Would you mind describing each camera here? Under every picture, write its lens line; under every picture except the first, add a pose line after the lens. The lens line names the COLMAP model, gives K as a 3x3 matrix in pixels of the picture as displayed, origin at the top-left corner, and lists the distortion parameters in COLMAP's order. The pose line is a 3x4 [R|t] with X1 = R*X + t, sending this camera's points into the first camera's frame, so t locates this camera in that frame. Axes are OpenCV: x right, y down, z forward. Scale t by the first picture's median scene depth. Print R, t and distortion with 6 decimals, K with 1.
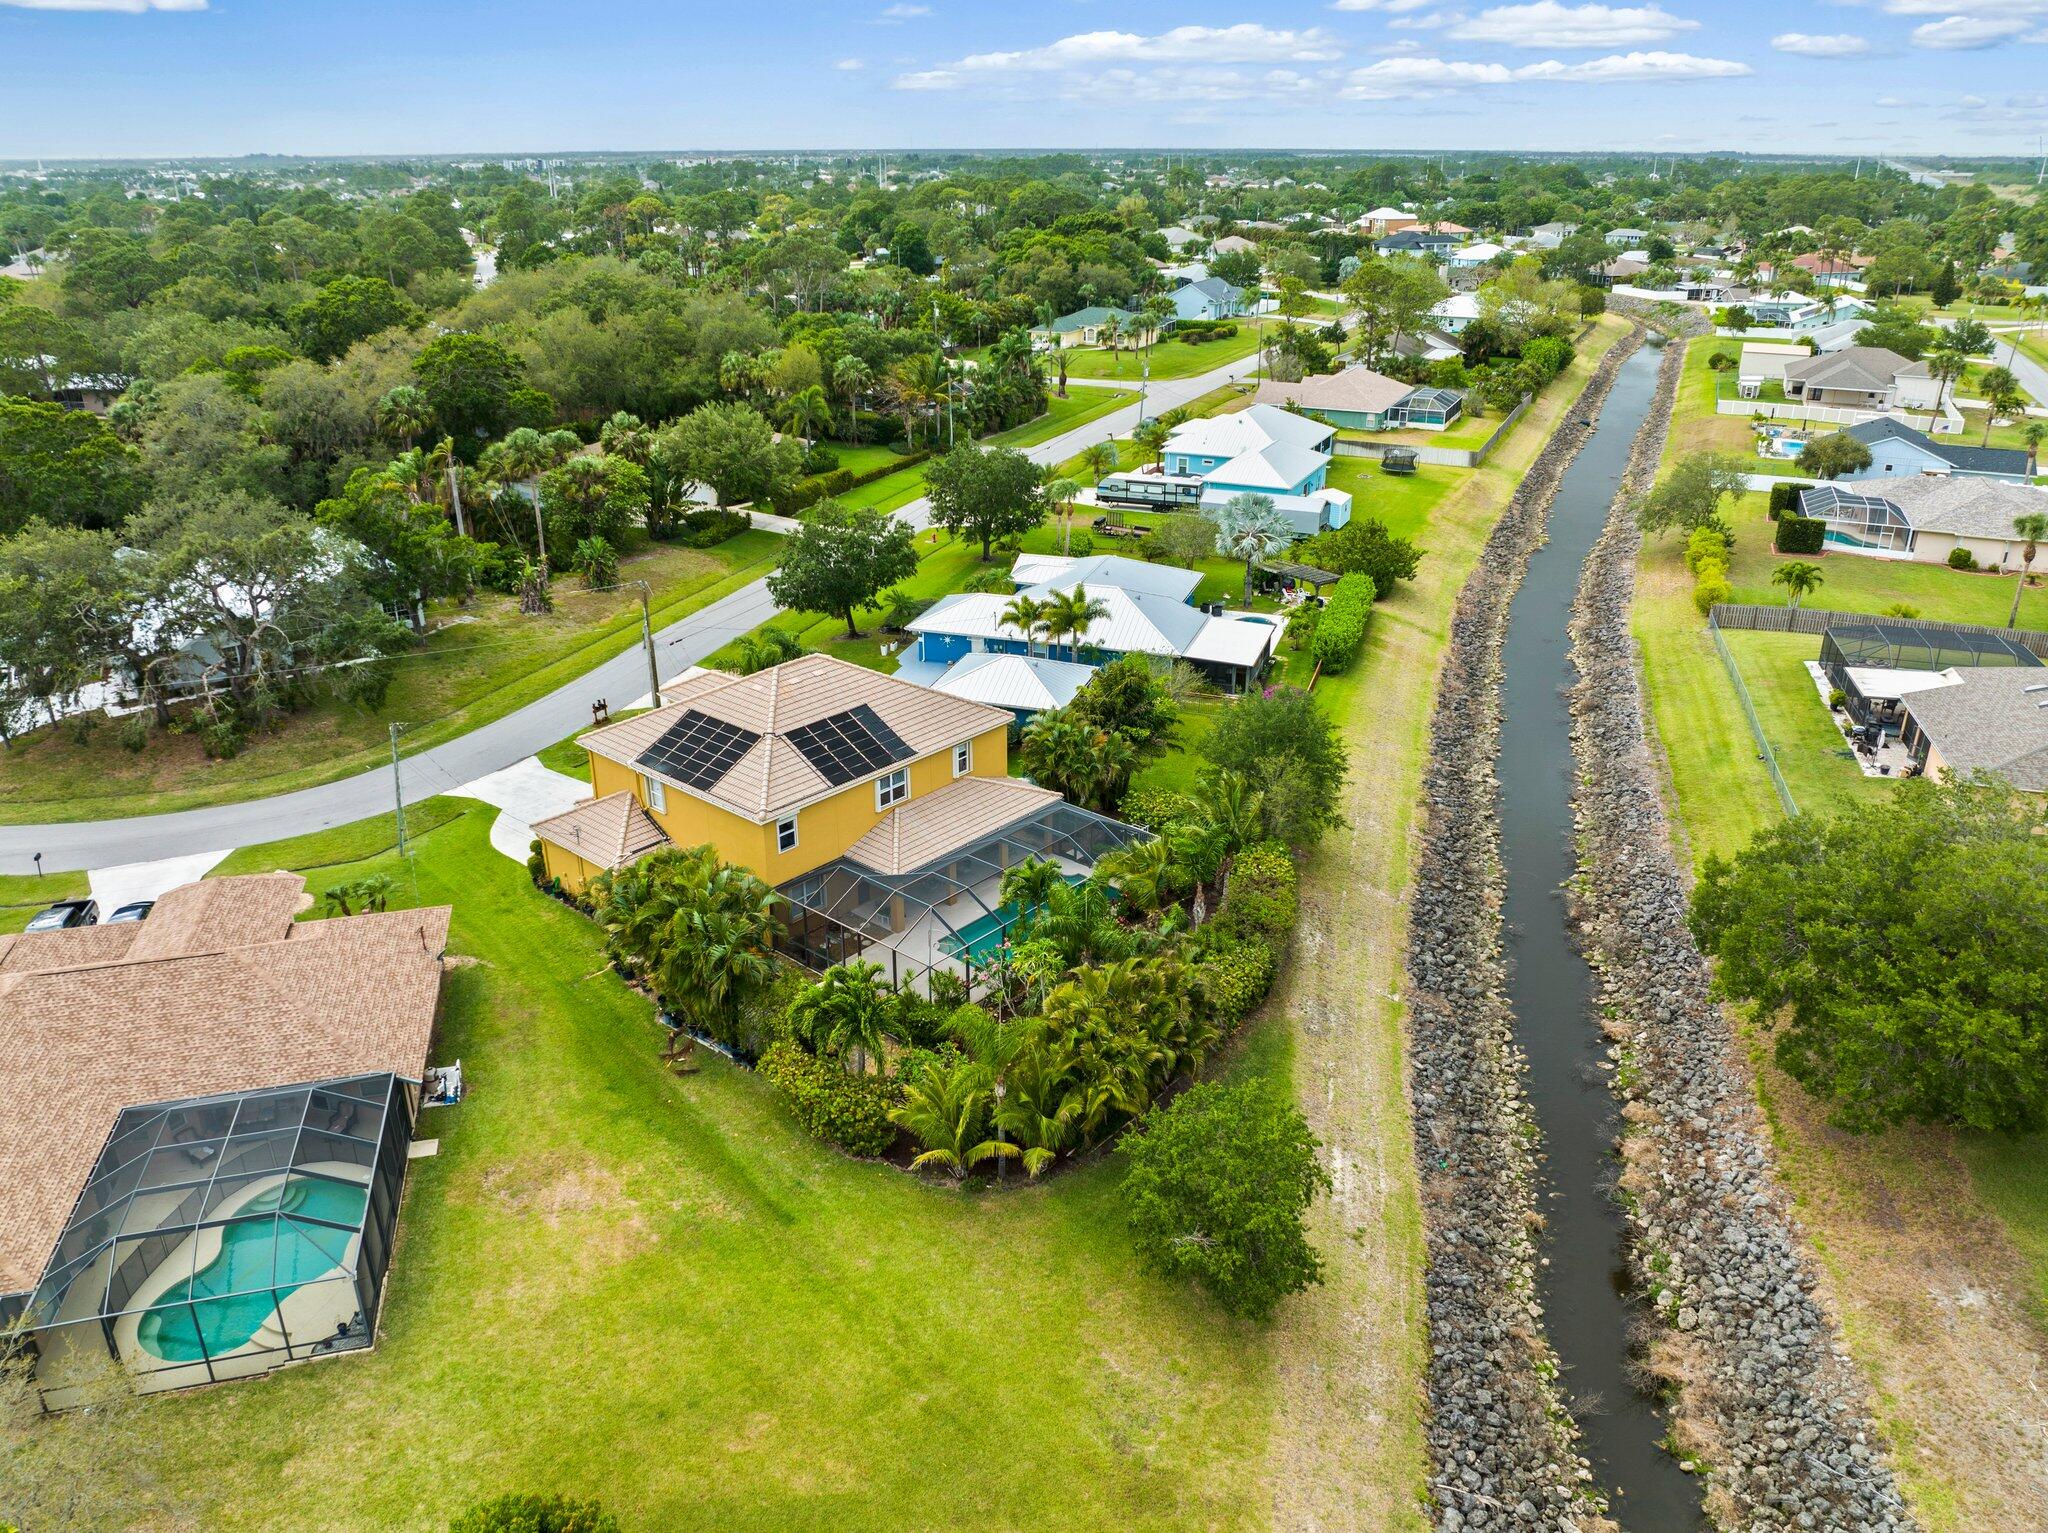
lens RADIAL K [[1442.3, 0, 1019.6], [0, 1442.3, 765.1], [0, 0, 1]] dist [-0.001536, -0.000430]
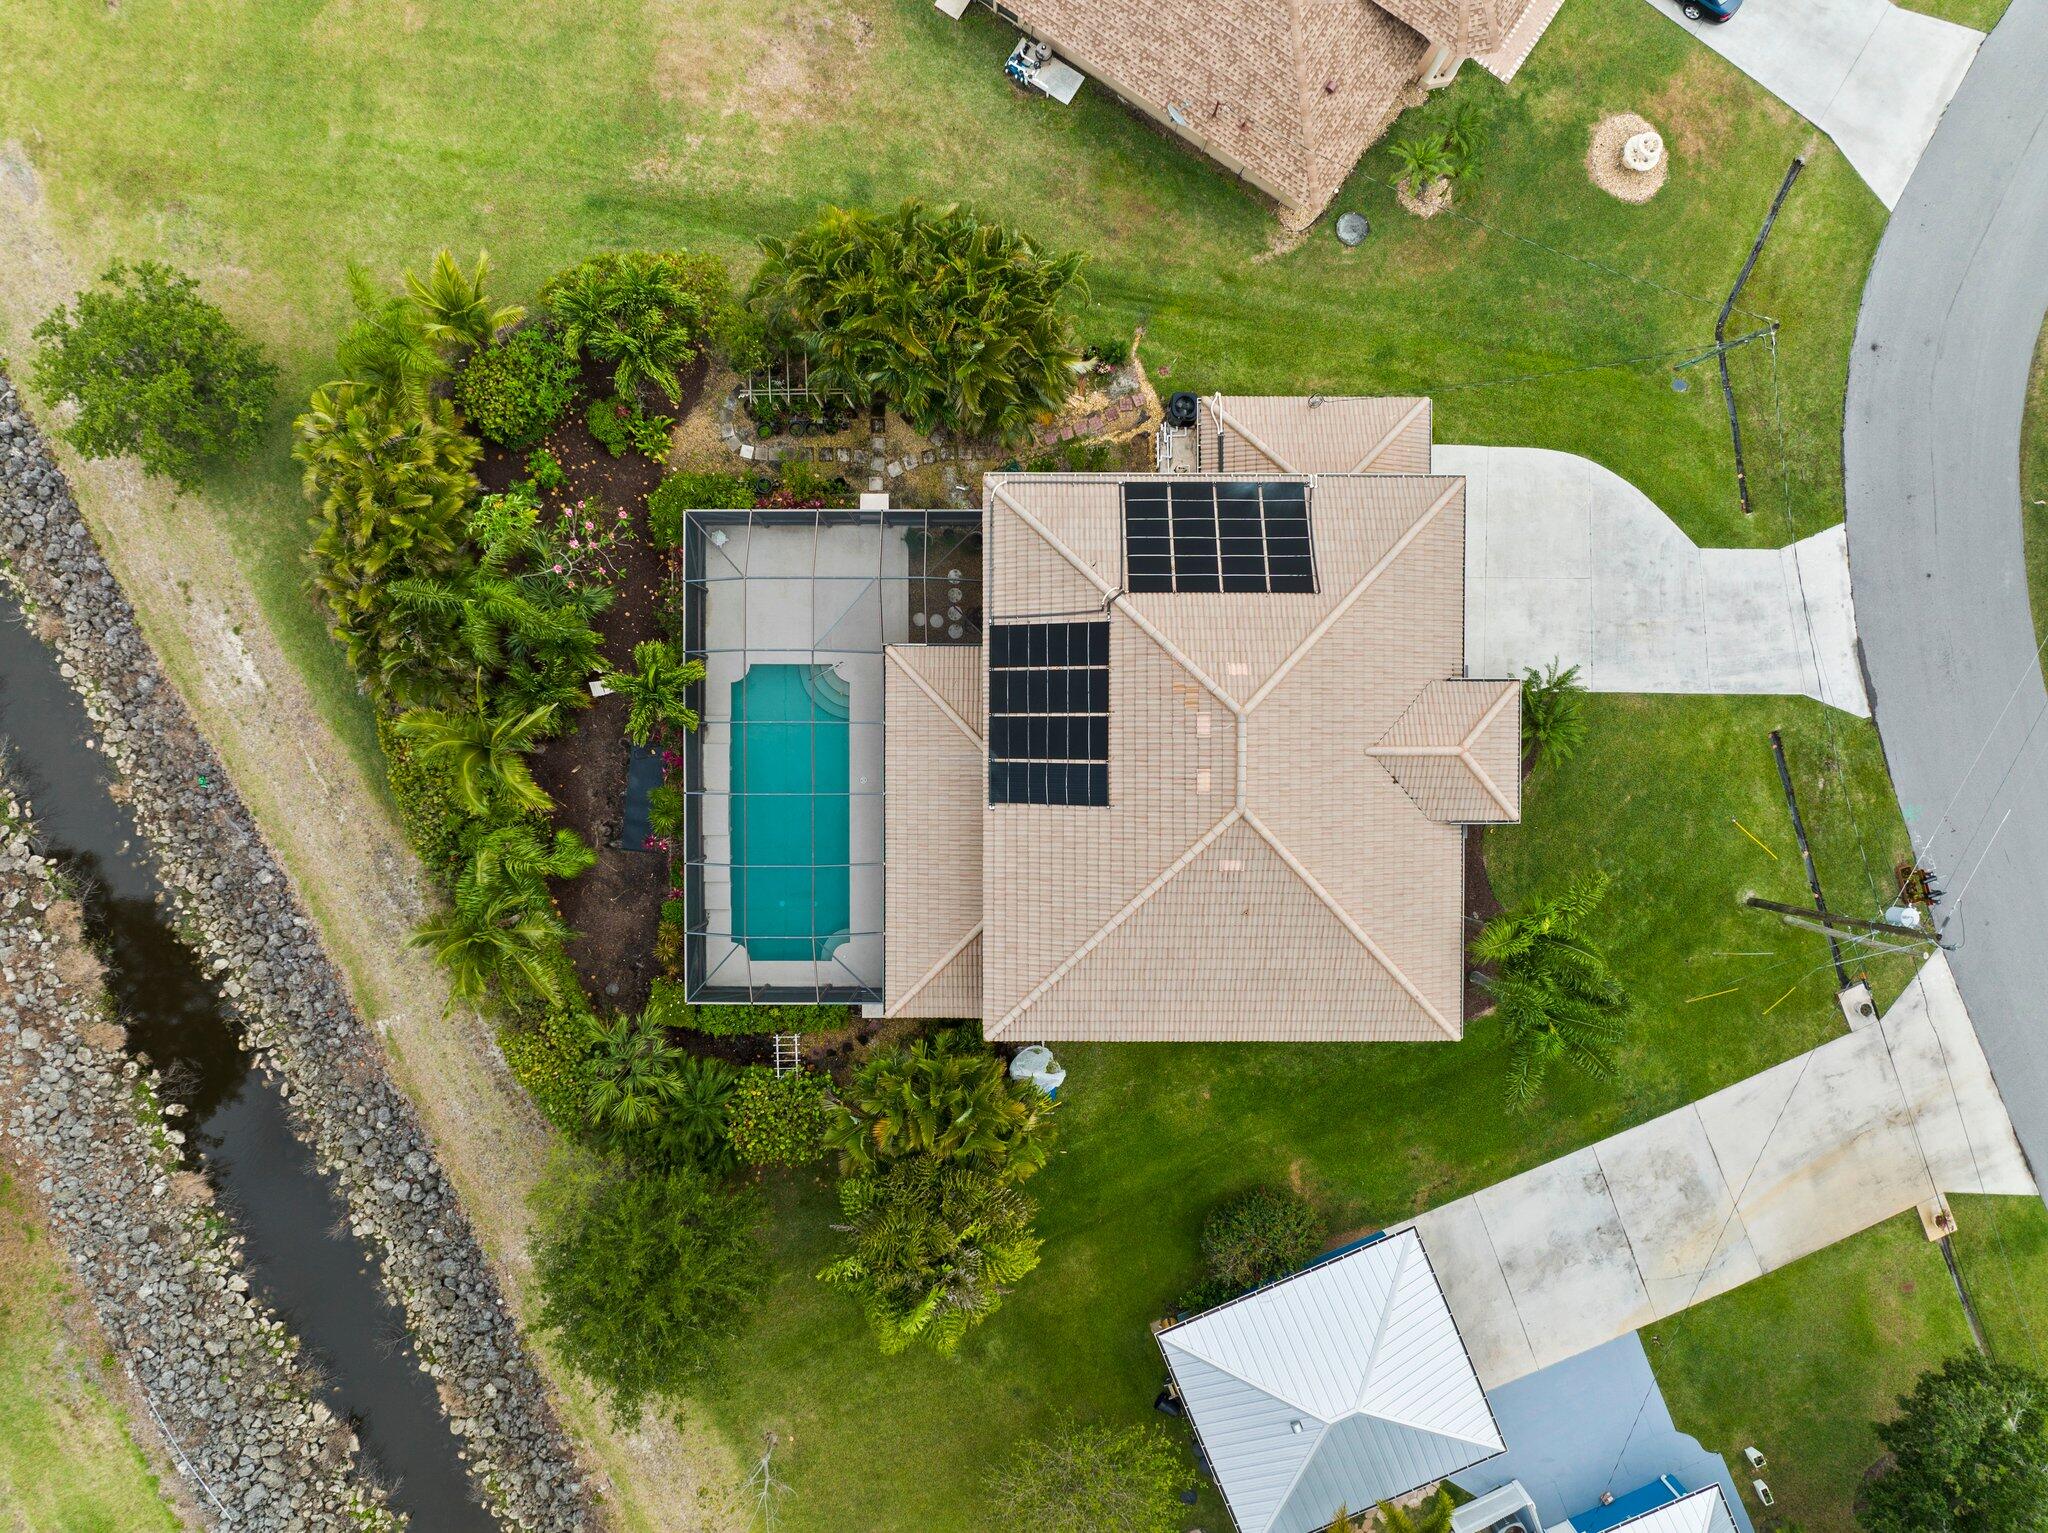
lens RADIAL K [[1416.2, 0, 1019.2], [0, 1416.2, 772.8], [0, 0, 1]] dist [-0.001659, 0.000183]
pose [[-0.752555, 0.658325, 0.016401, -0.136223], [-0.258242, -0.317934, 0.912266, -0.764156], [0.605782, 0.682295, 0.409270, 1.025968]]
